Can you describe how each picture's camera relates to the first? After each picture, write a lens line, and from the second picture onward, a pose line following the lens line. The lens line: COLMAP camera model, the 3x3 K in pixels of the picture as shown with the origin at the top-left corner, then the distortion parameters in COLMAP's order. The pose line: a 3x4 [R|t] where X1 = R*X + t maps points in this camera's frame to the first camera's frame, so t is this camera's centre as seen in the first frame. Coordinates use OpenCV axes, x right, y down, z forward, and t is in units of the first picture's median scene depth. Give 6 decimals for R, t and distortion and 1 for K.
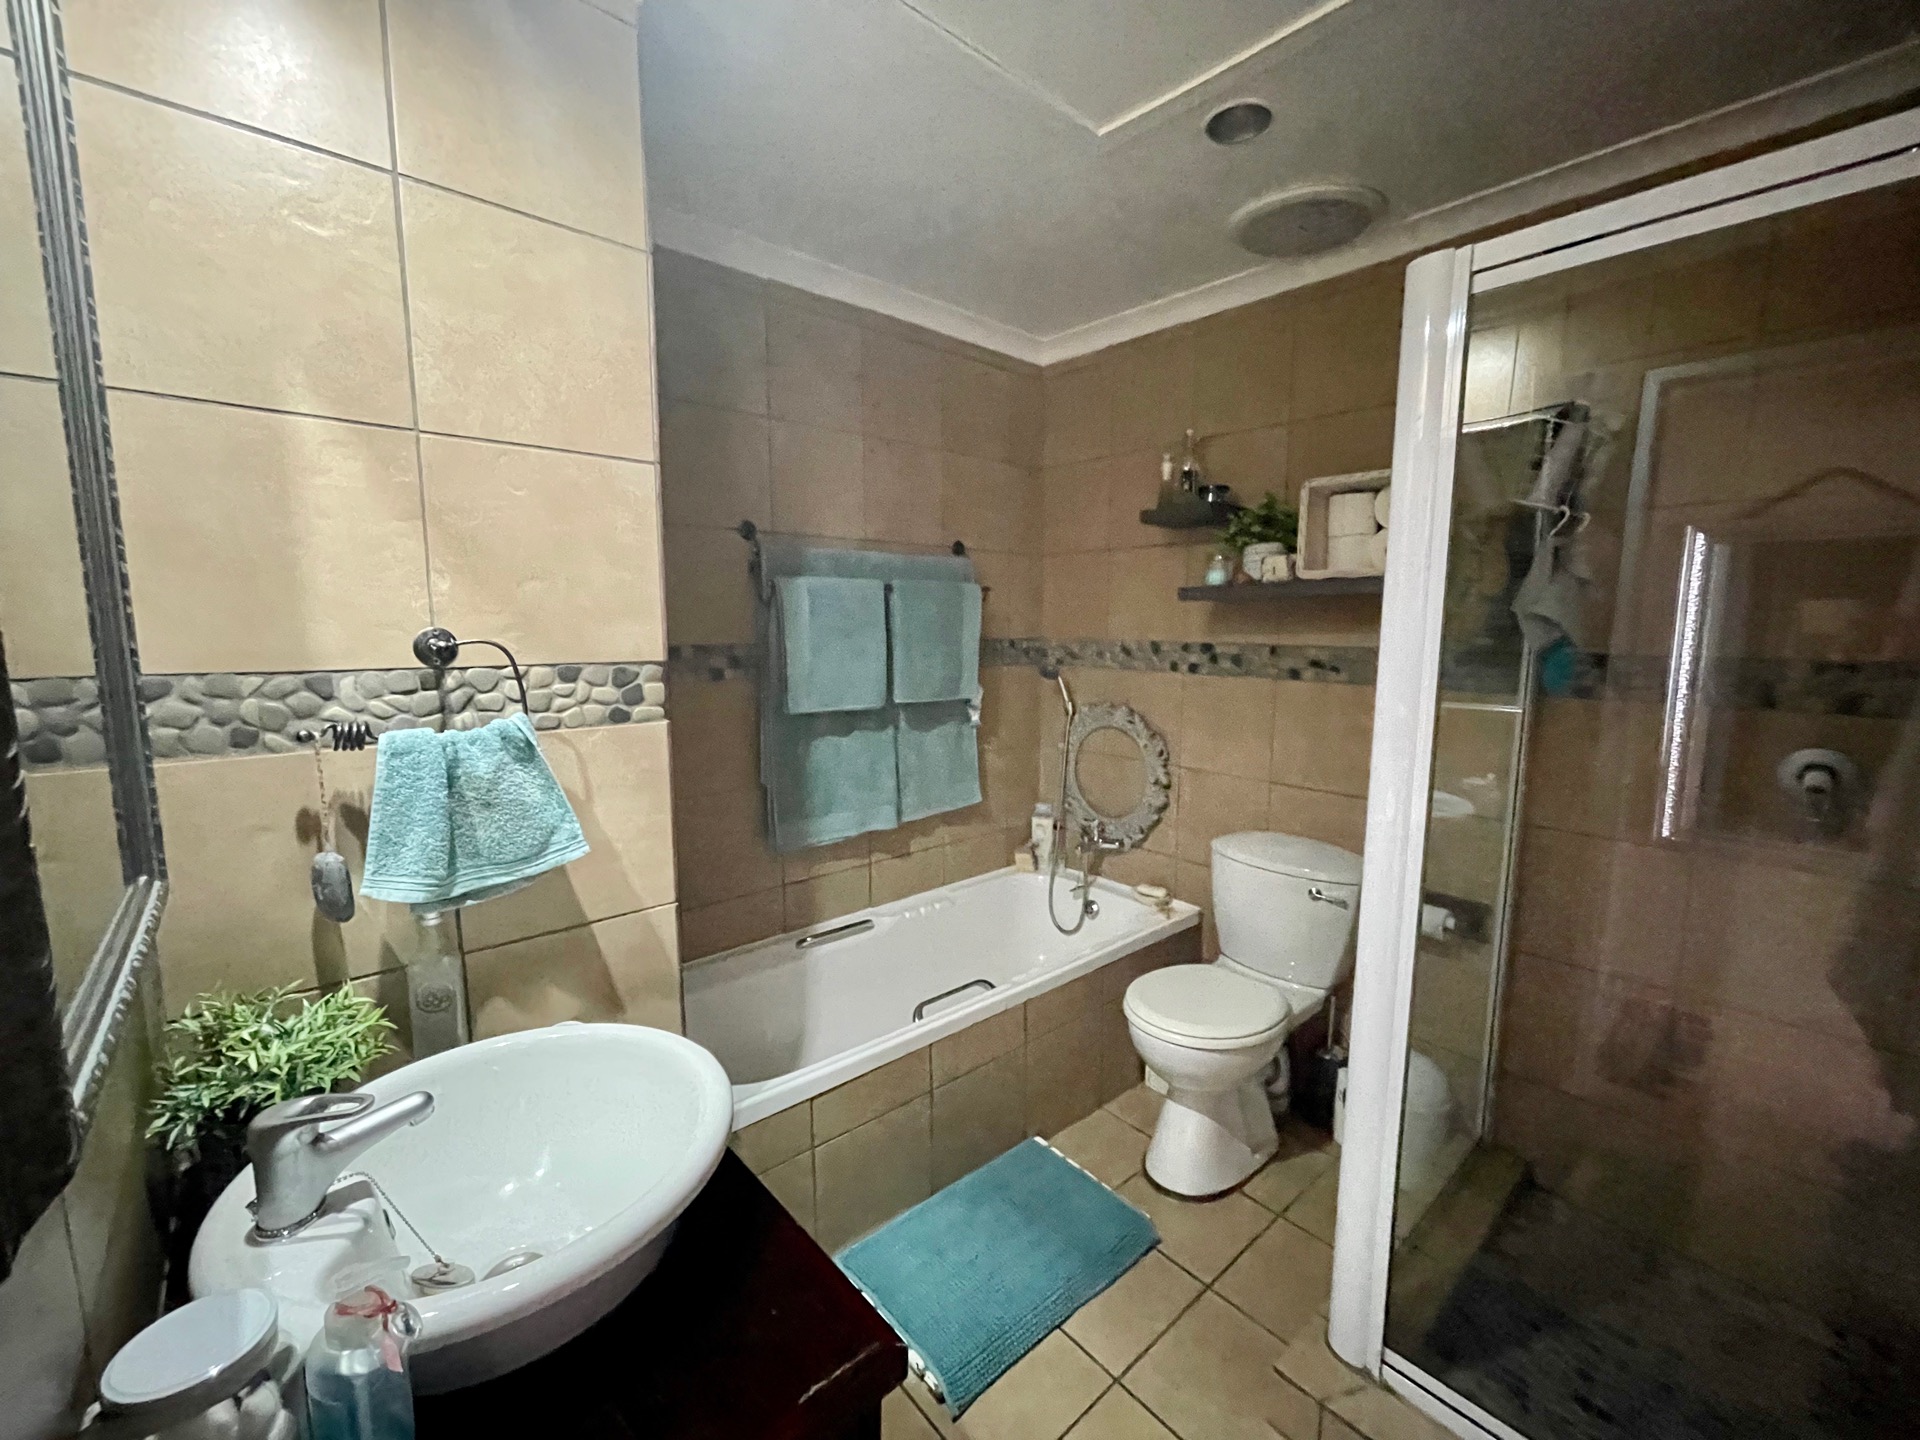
lens RADIAL K [[778.0, 0, 964.2], [0, 778.0, 720.2], [0, 0, 1]] dist [-0.002257, 0.000215]
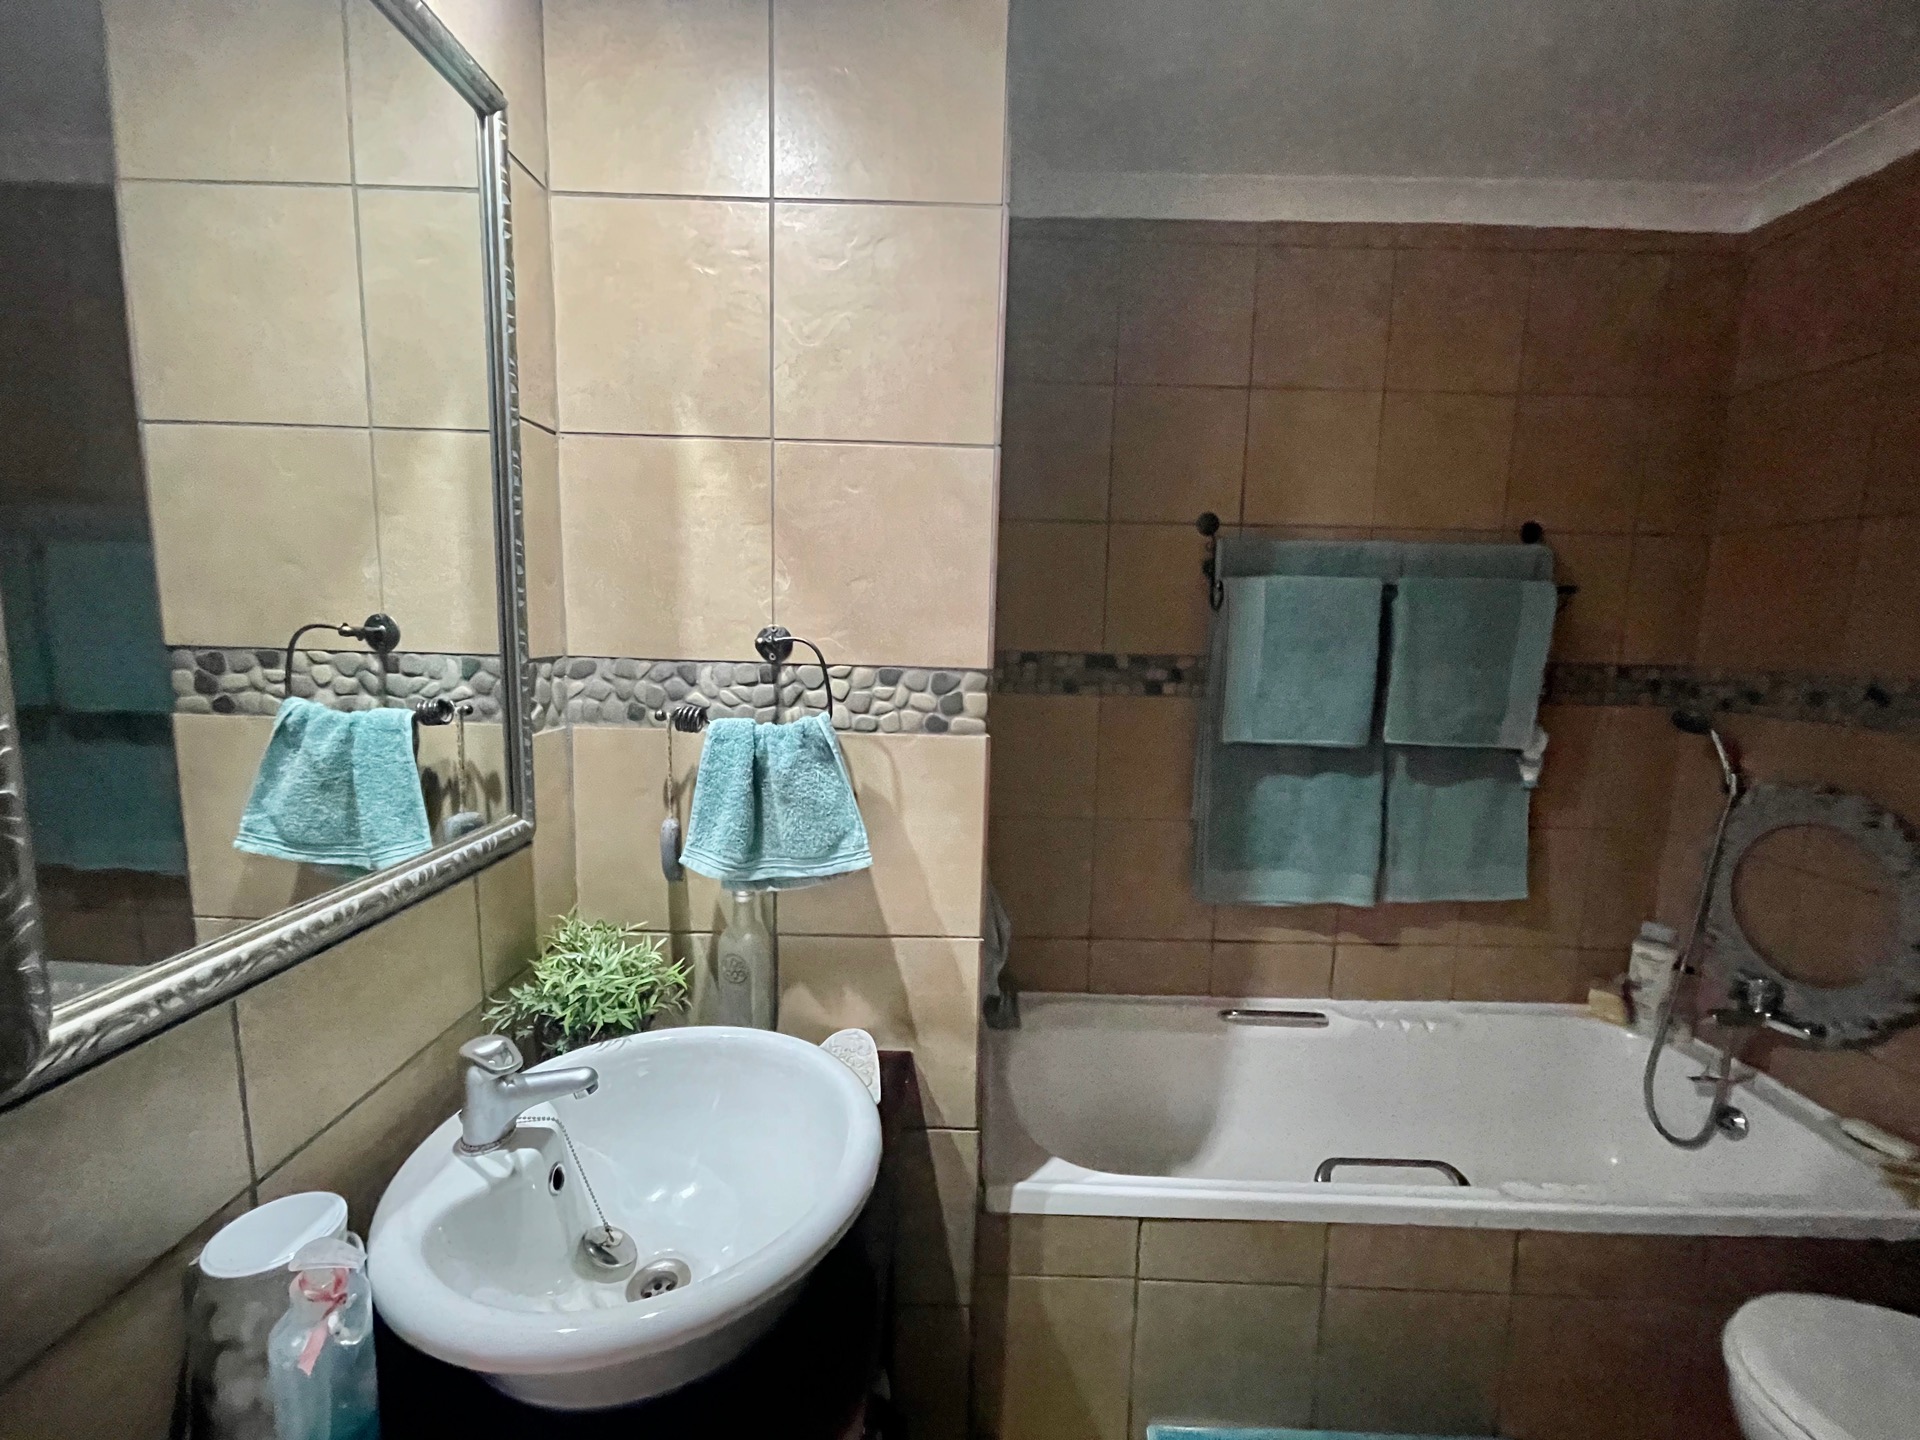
lens RADIAL K [[778.0, 0, 958.5], [0, 778.0, 724.2], [0, 0, 1]] dist [-0.002257, 0.000215]
pose [[0.744825, 0.099303, -0.659829, 0.124346], [-0.105542, 0.993949, 0.030450, -0.024757], [0.658860, 0.046959, 0.750798, 0.213515]]
